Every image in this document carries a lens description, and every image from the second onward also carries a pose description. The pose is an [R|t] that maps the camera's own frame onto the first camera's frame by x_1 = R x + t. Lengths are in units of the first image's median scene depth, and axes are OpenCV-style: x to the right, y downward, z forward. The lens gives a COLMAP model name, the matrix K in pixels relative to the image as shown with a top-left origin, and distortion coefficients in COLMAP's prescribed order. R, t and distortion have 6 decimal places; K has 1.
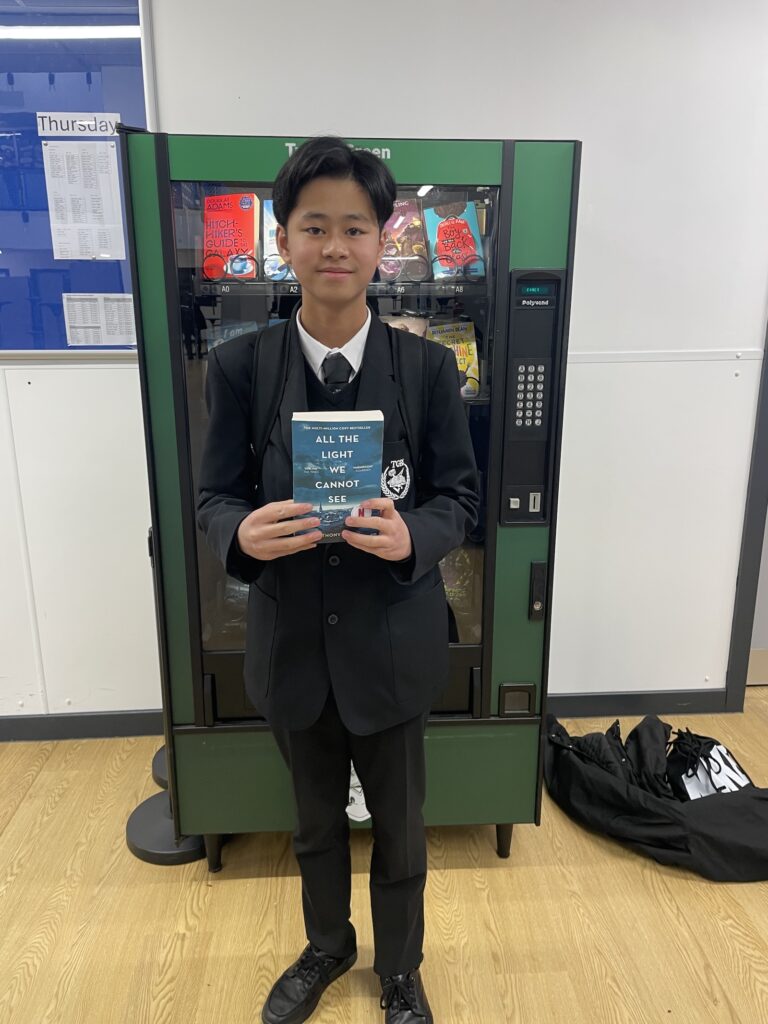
lens RADIAL K [[790.4, 0, 391.1], [0, 790.4, 501.9], [0, 0, 1]] dist [0.063743, -0.105065]
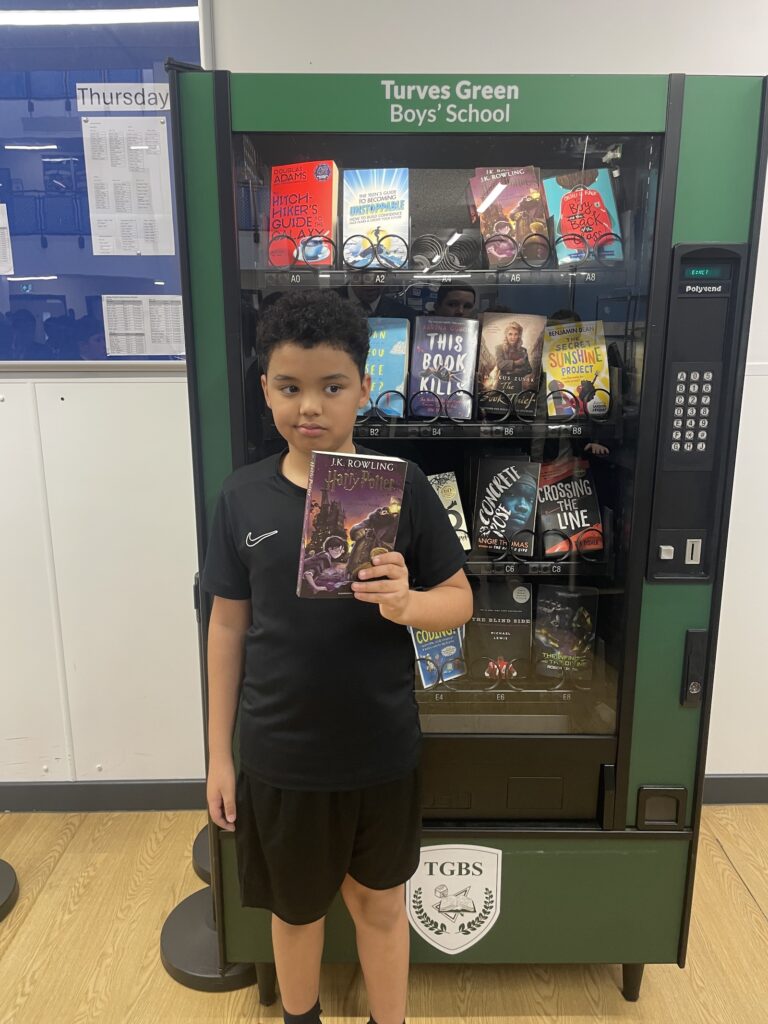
lens RADIAL K [[790.4, 0, 383.7], [0, 790.4, 496.3], [0, 0, 1]] dist [0.063743, -0.105065]
pose [[0.997931, 0.009618, -0.063576, -0.064253], [-0.011999, 0.999237, -0.037178, -0.020023], [0.063170, 0.037864, 0.997284, 0.209642]]
